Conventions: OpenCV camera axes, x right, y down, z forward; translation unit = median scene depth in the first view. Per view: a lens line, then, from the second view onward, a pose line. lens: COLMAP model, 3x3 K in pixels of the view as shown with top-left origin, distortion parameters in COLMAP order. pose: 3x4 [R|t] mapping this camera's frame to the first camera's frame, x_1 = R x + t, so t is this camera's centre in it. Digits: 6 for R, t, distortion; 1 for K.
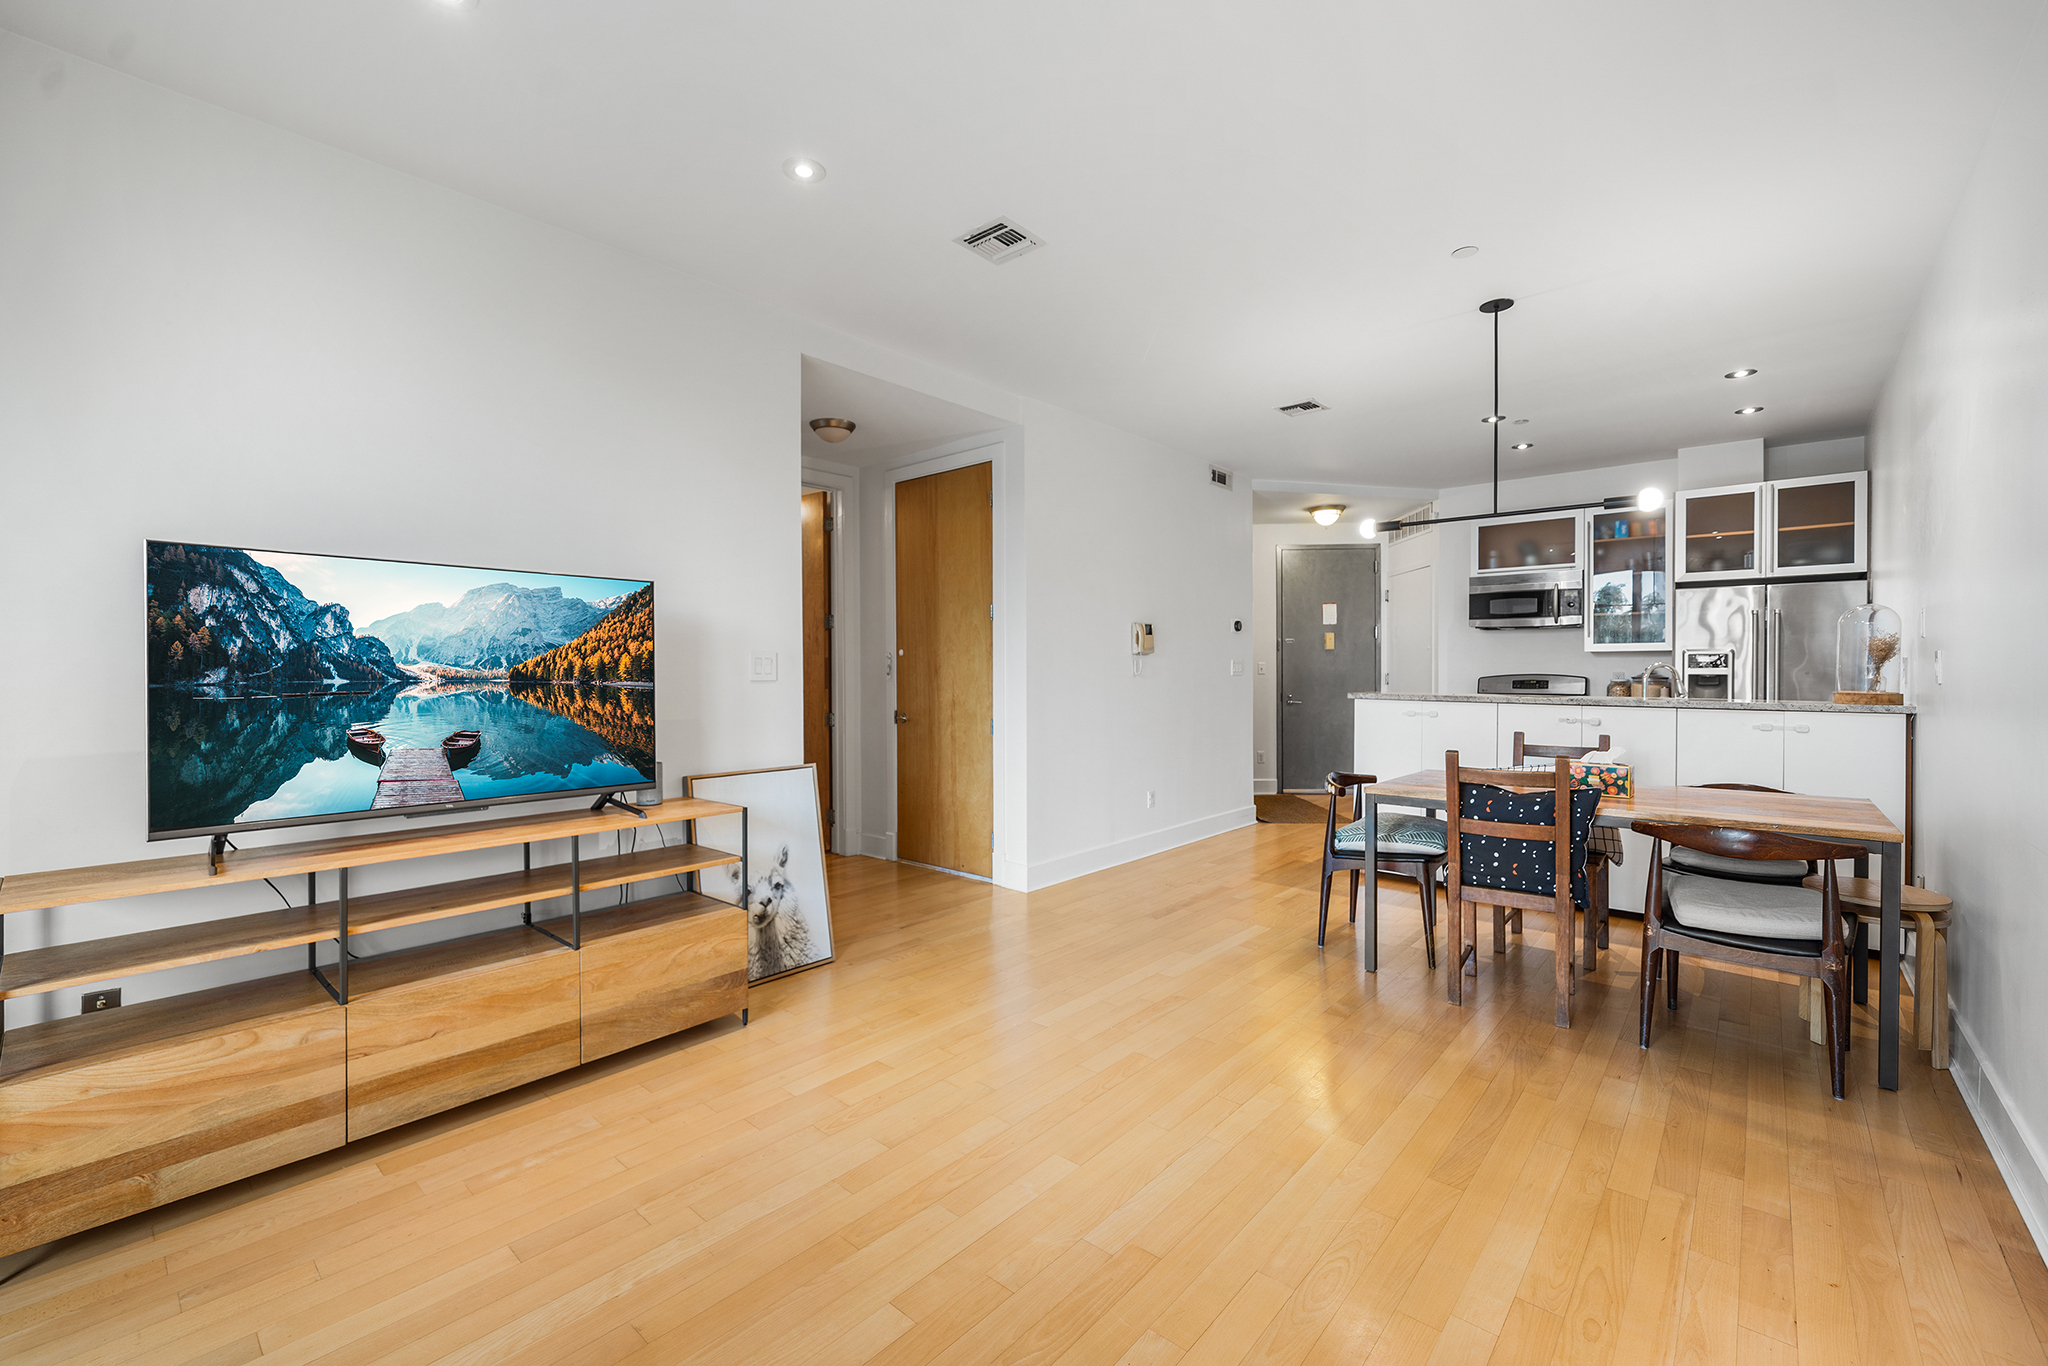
lens RADIAL K [[832.4, 0, 1012.0], [0, 832.4, 668.4], [0, 0, 1]] dist [0.002122, 0.000121]
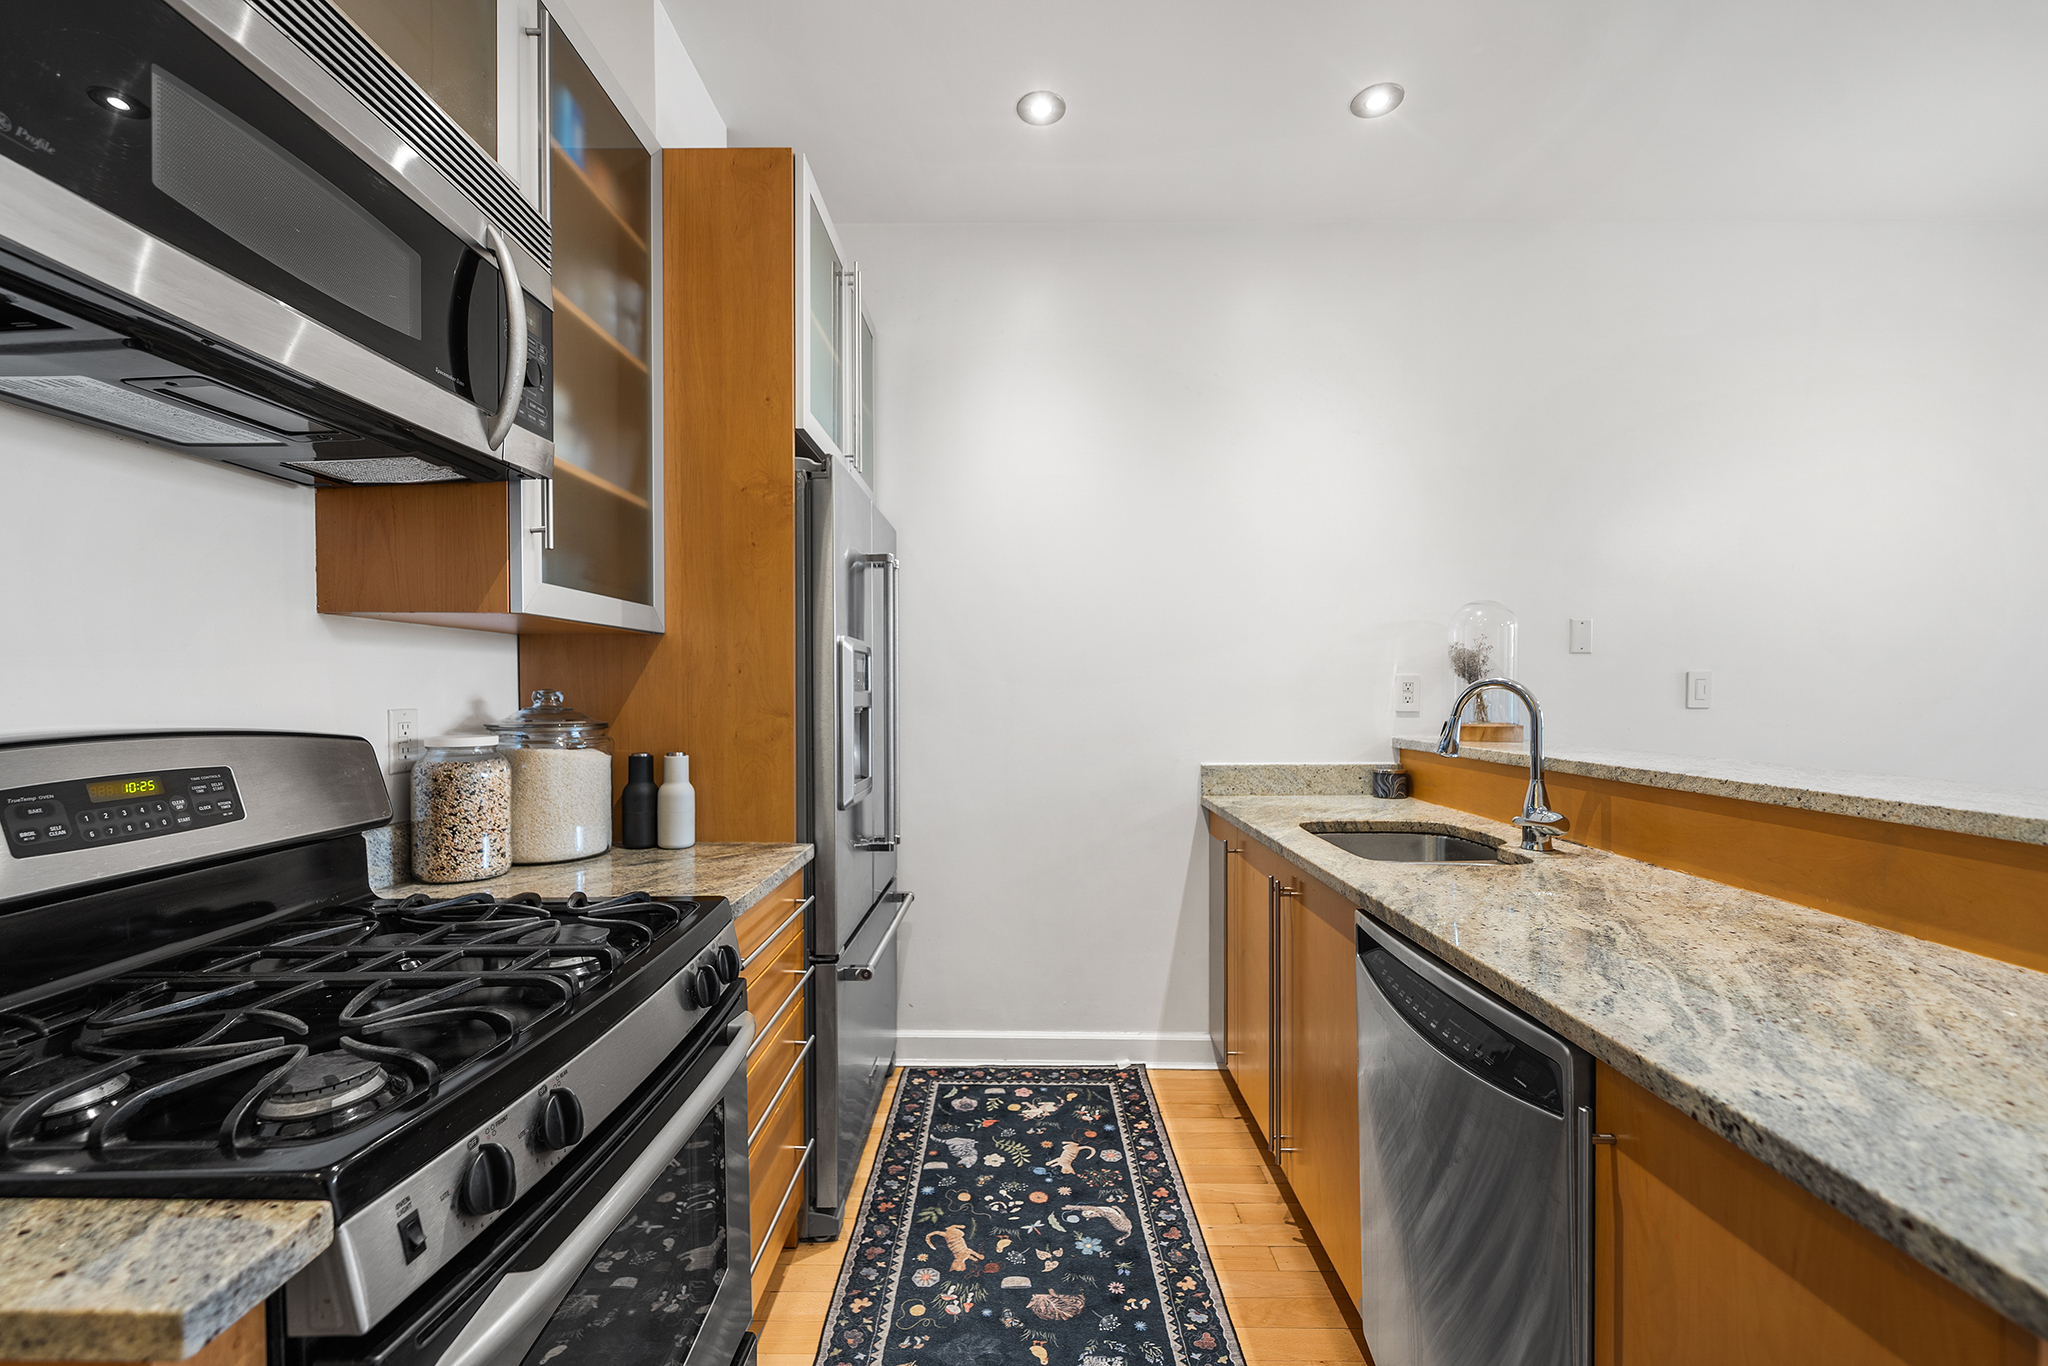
lens RADIAL K [[856.1, 0, 1024.0], [0, 856.1, 683.0], [0, 0, 1]] dist [0.003845, 0.000750]
pose [[-0.658804, -0.000103, 0.752314, 0.495953], [-0.002017, 0.999997, -0.001630, -0.002344], [-0.752312, -0.002592, -0.658802, 1.190866]]
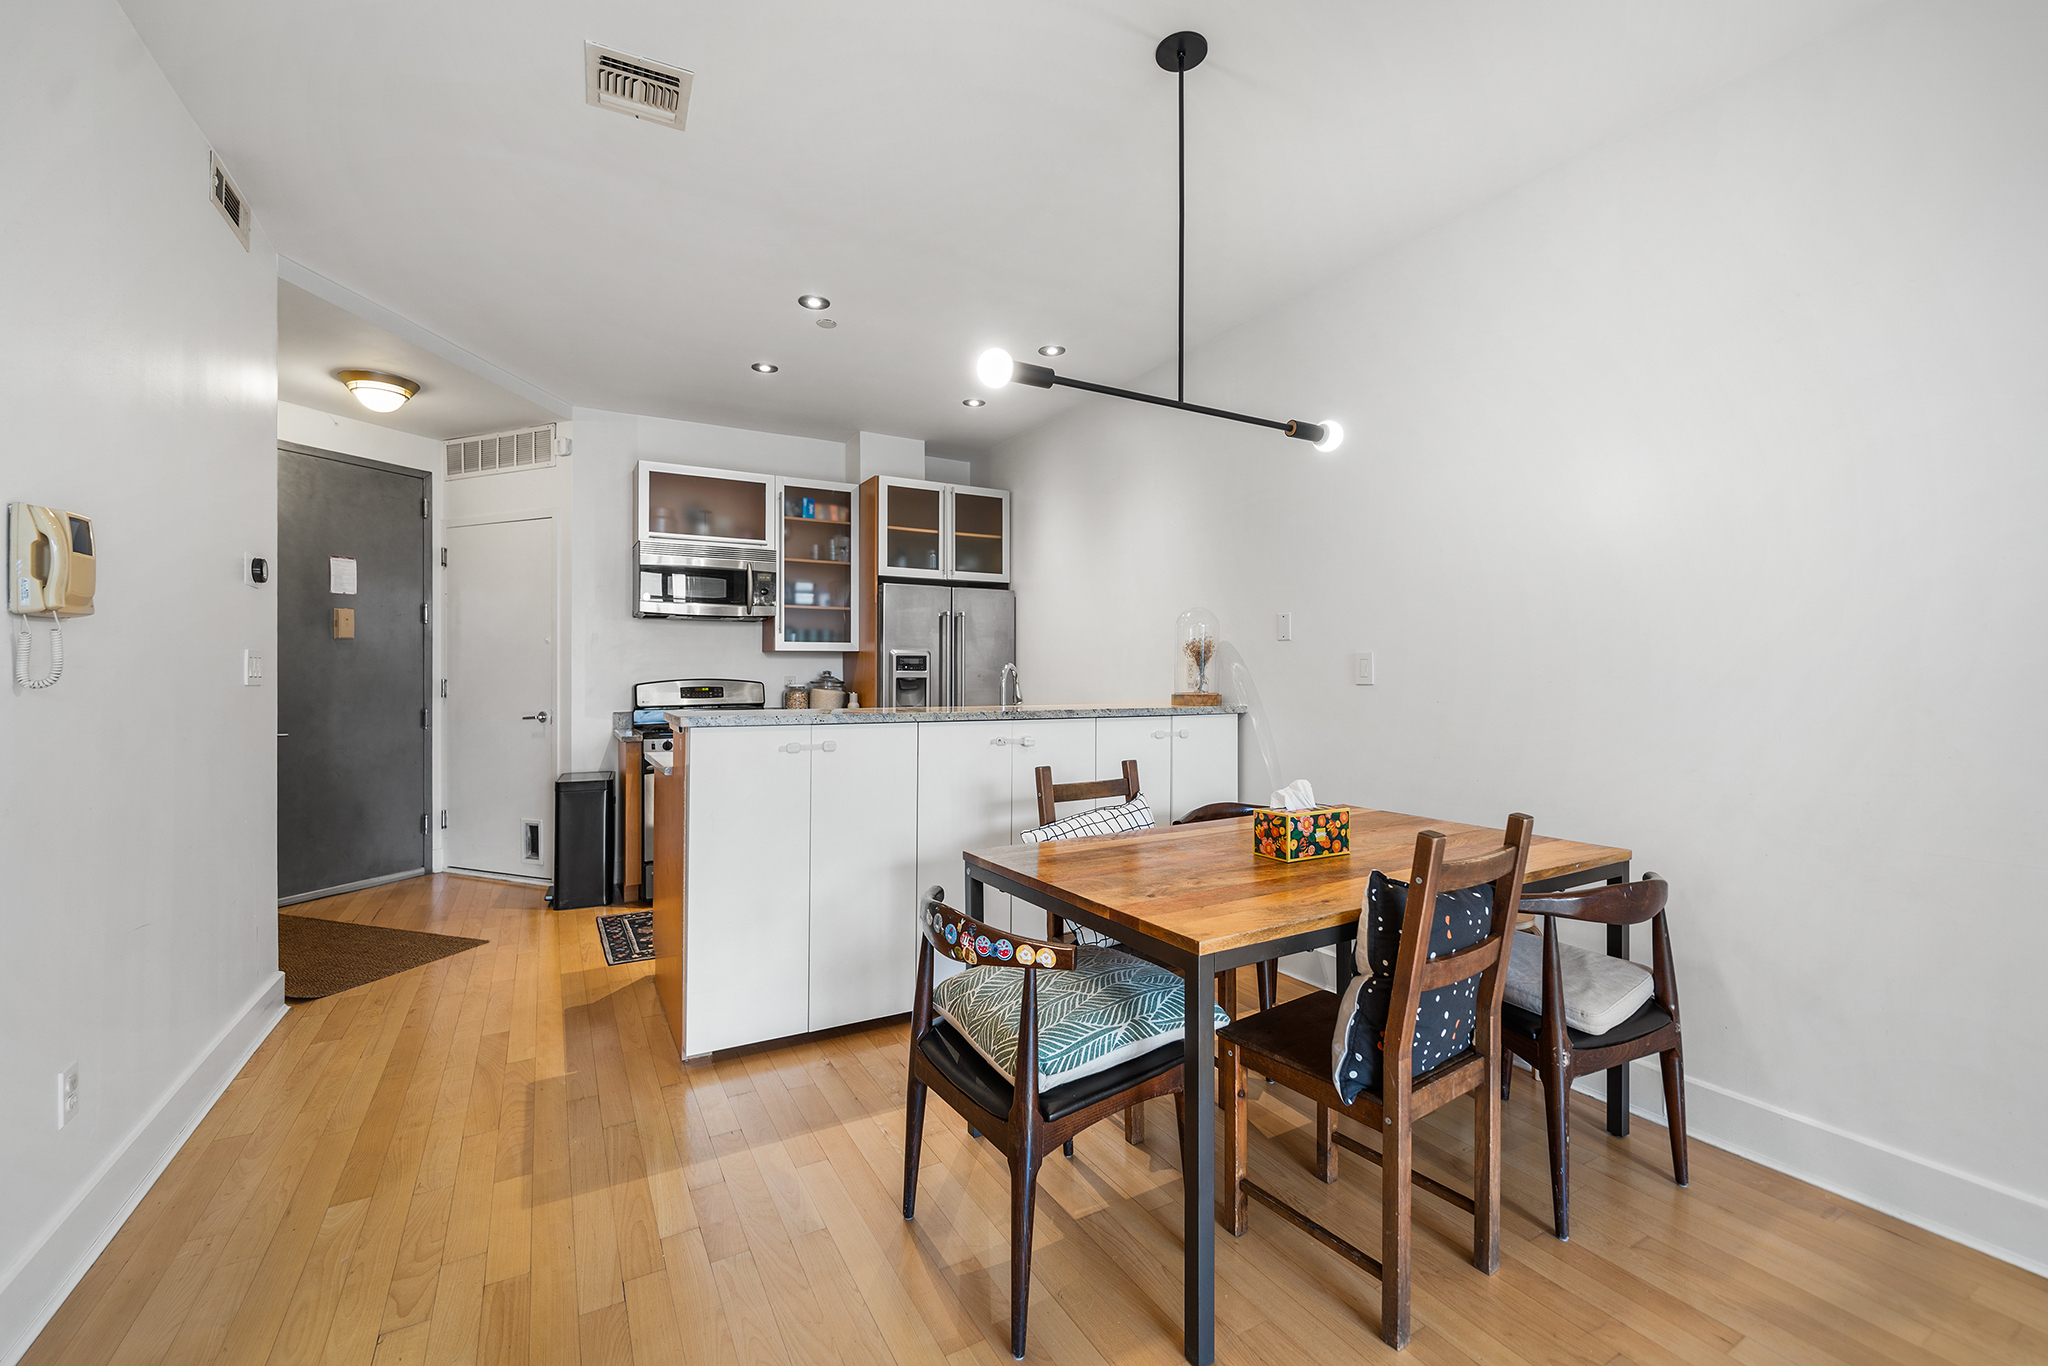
lens RADIAL K [[832.4, 0, 1012.0], [0, 832.4, 668.4], [0, 0, 1]] dist [0.002122, 0.000121]
pose [[0.328217, 0.004663, 0.944591, -0.006320], [0.001730, 0.999983, -0.005537, 0.002500], [-0.944601, 0.003452, 0.328204, 0.586530]]
